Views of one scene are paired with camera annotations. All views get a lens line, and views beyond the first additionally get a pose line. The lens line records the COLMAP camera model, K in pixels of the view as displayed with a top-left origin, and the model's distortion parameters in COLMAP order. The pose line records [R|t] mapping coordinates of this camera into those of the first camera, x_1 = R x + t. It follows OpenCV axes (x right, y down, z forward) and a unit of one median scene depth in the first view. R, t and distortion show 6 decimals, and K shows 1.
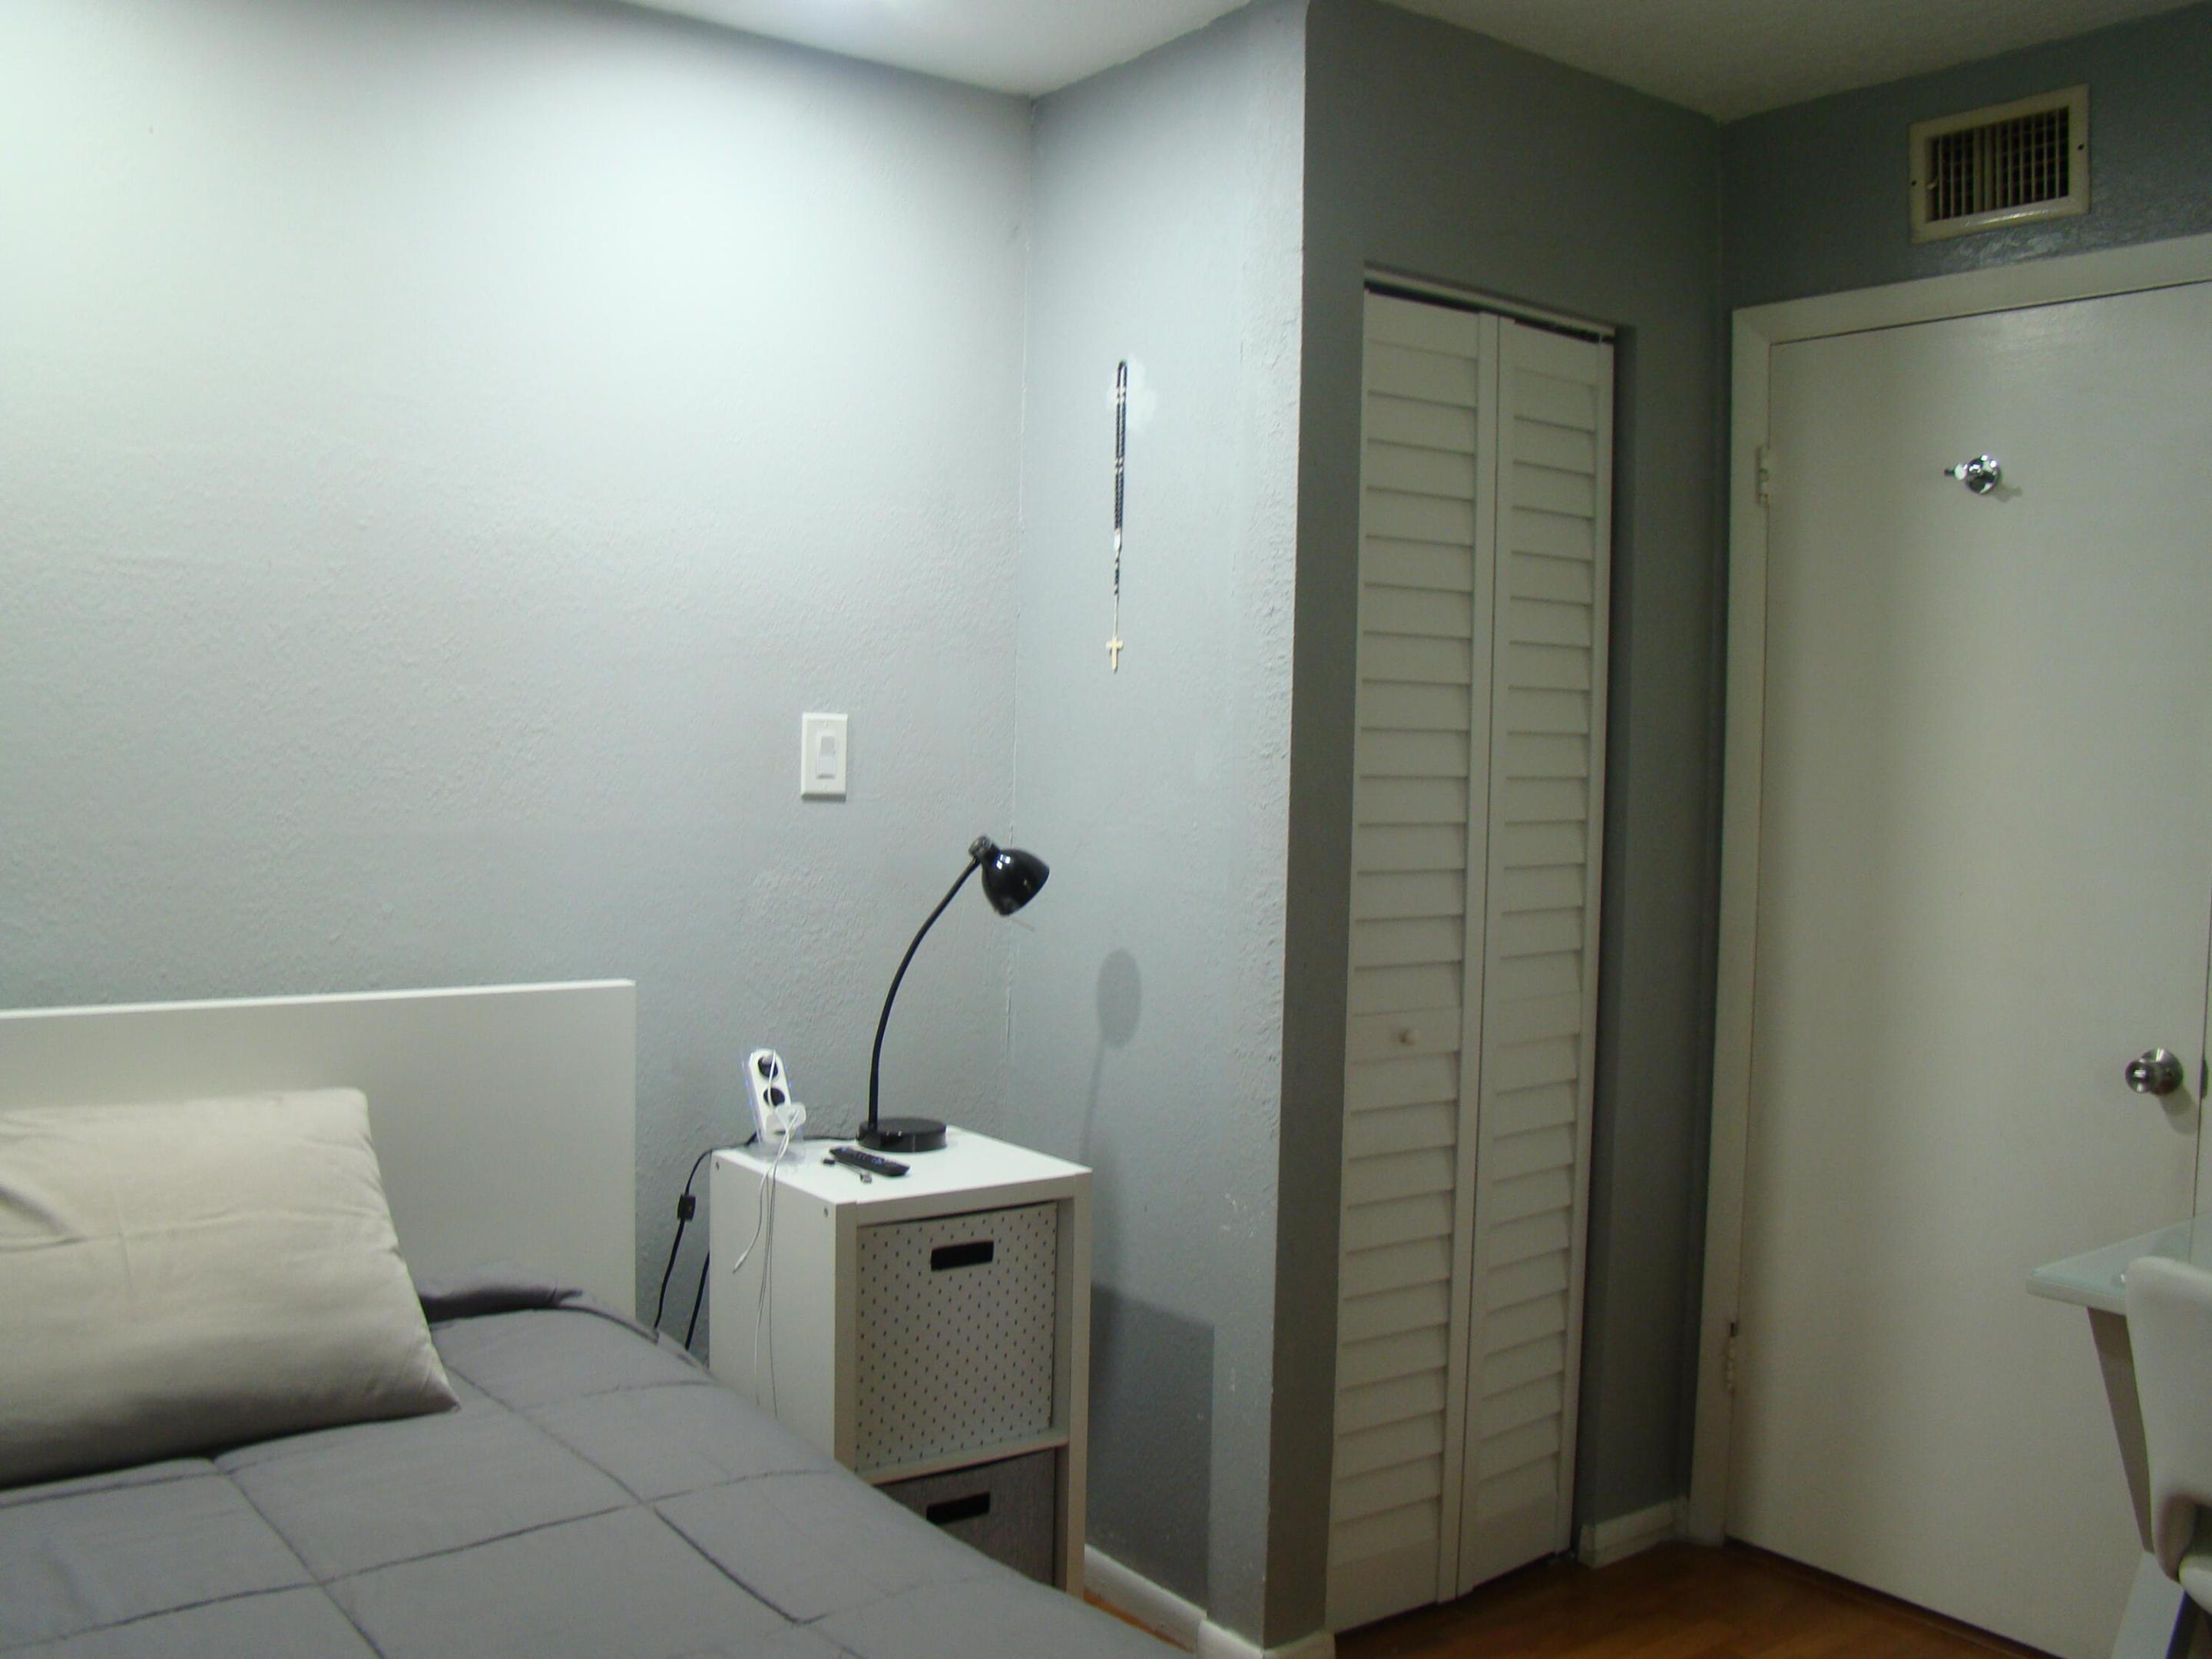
lens RADIAL K [[2030.5, 0, 1132.3], [0, 2030.5, 817.7], [0, 0, 1]] dist [-0.181513, 0.121466]
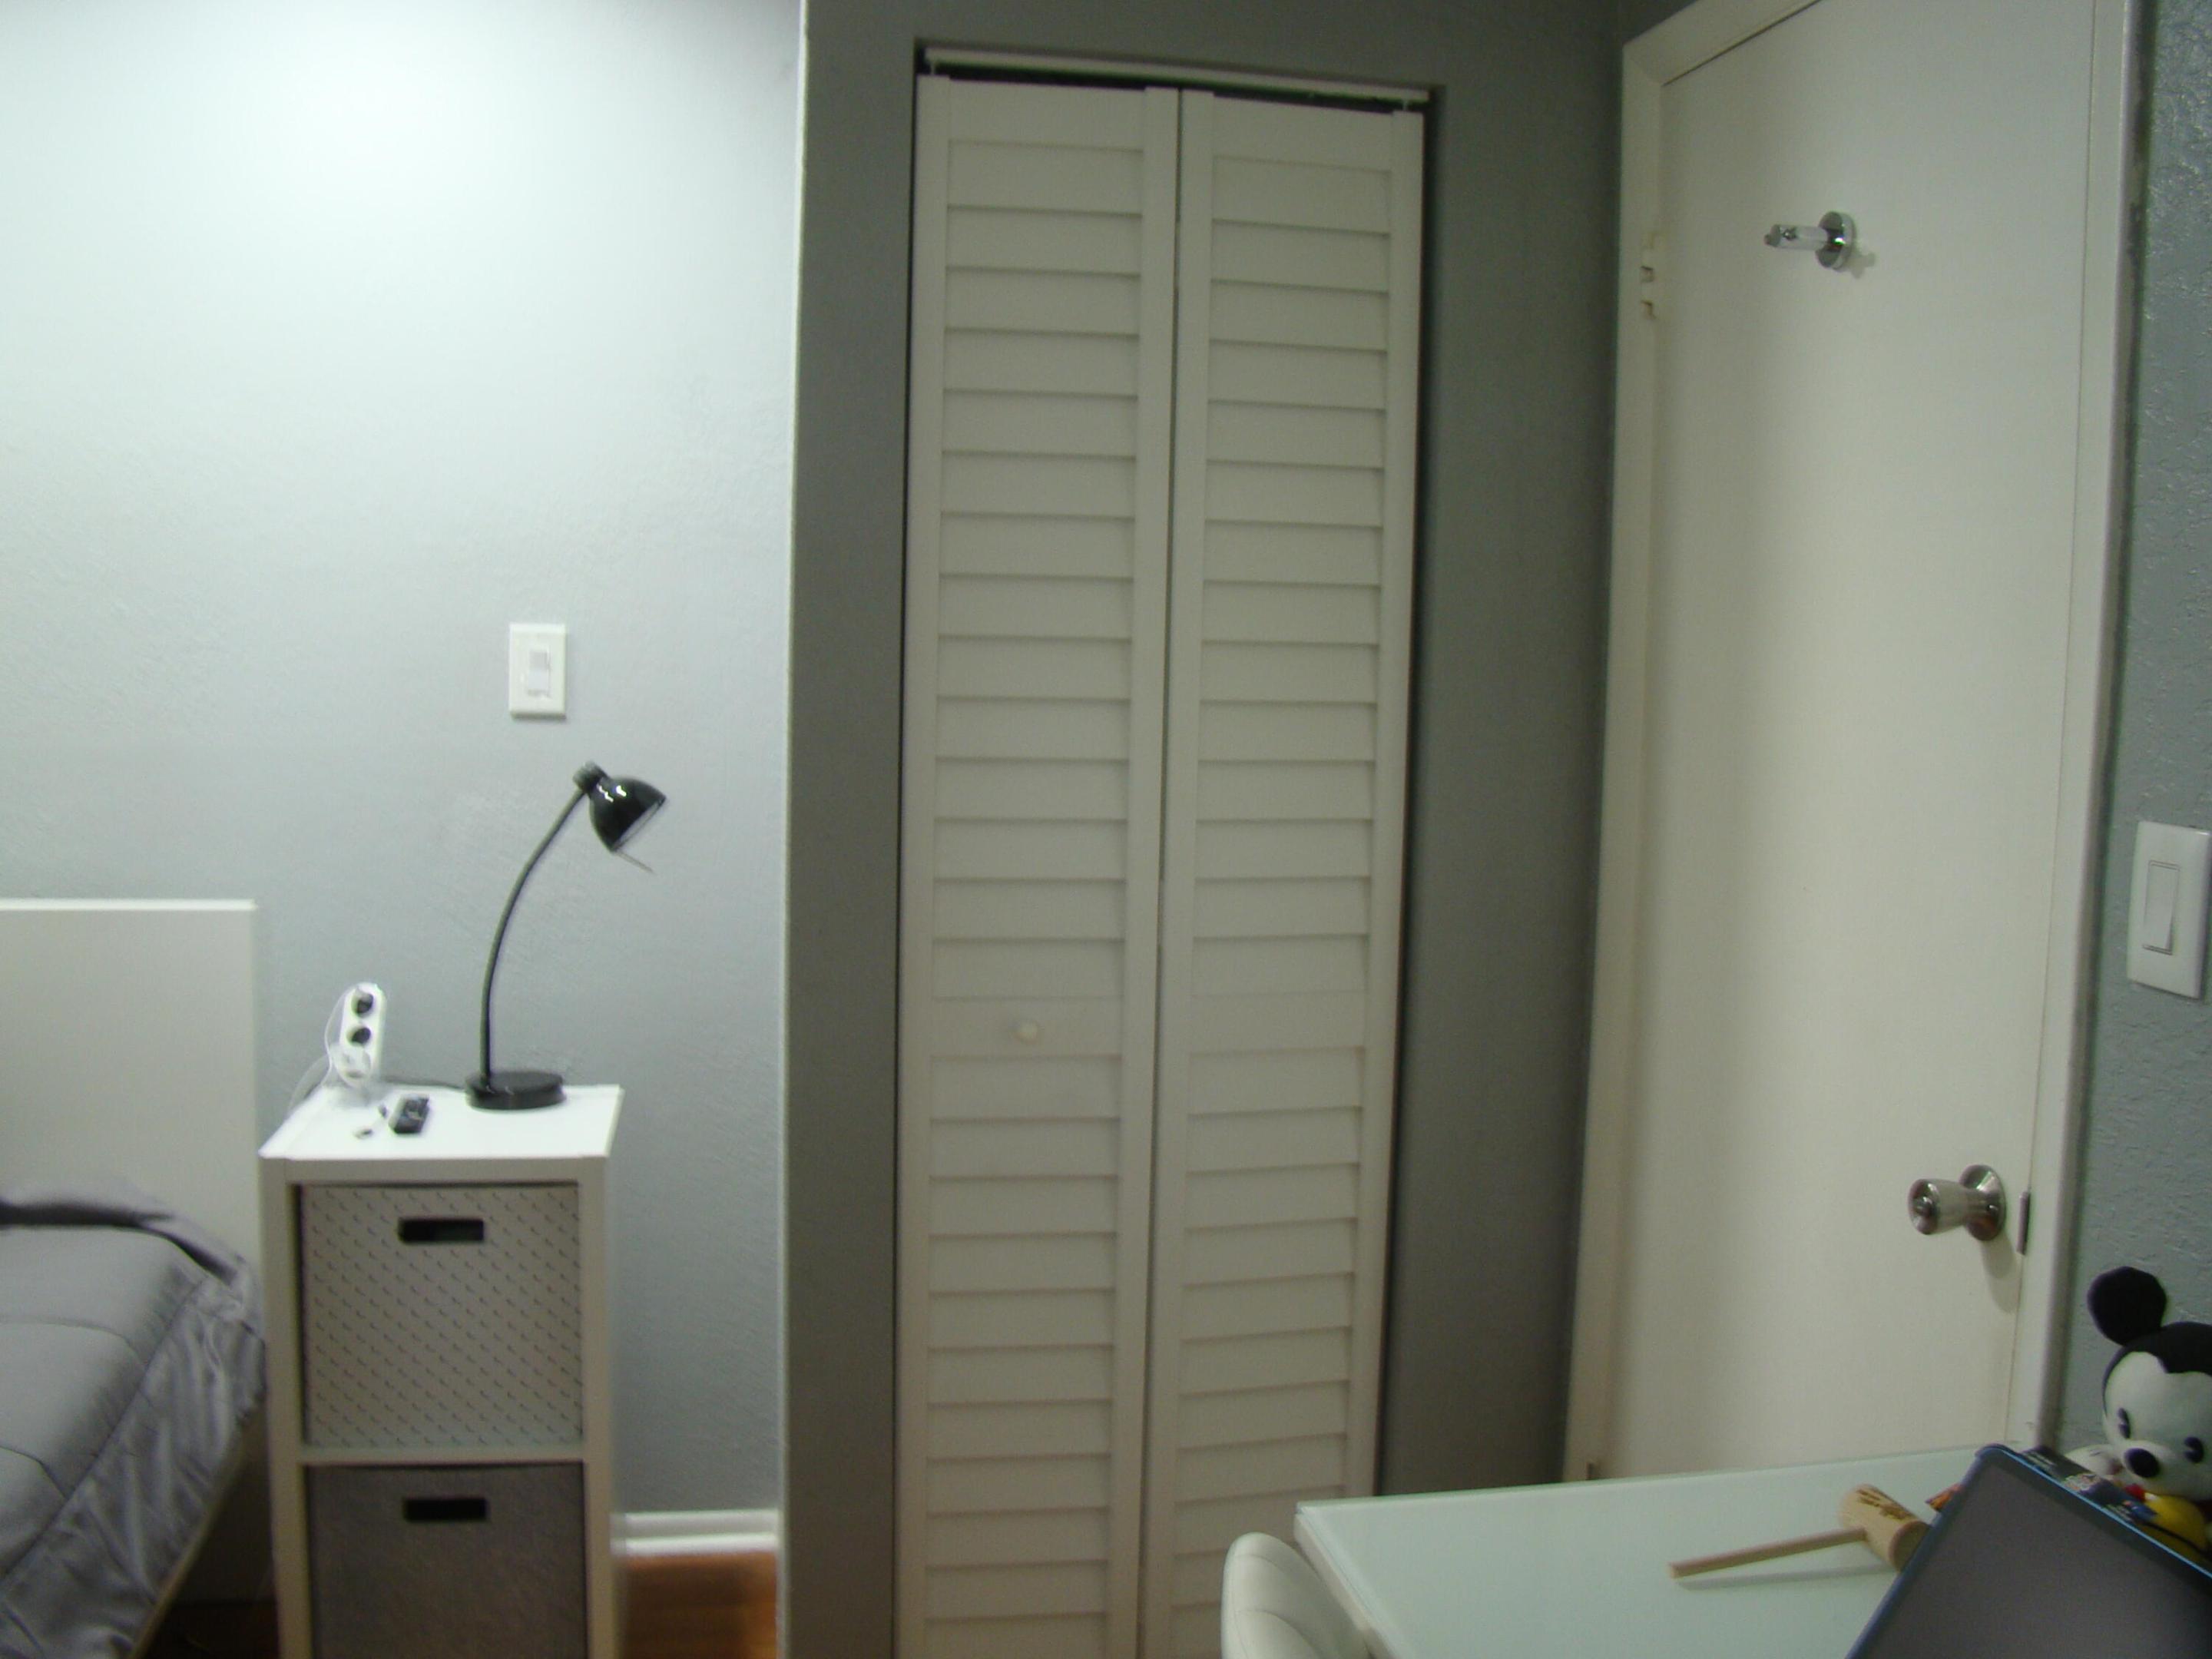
lens RADIAL K [[2030.5, 0, 1132.3], [0, 2030.5, 817.7], [0, 0, 1]] dist [-0.181513, 0.121466]
pose [[0.898300, 0.036556, -0.437860, 0.516995], [-0.019864, 0.998893, 0.042643, -0.008697], [0.438934, -0.029608, 0.898031, 0.318514]]
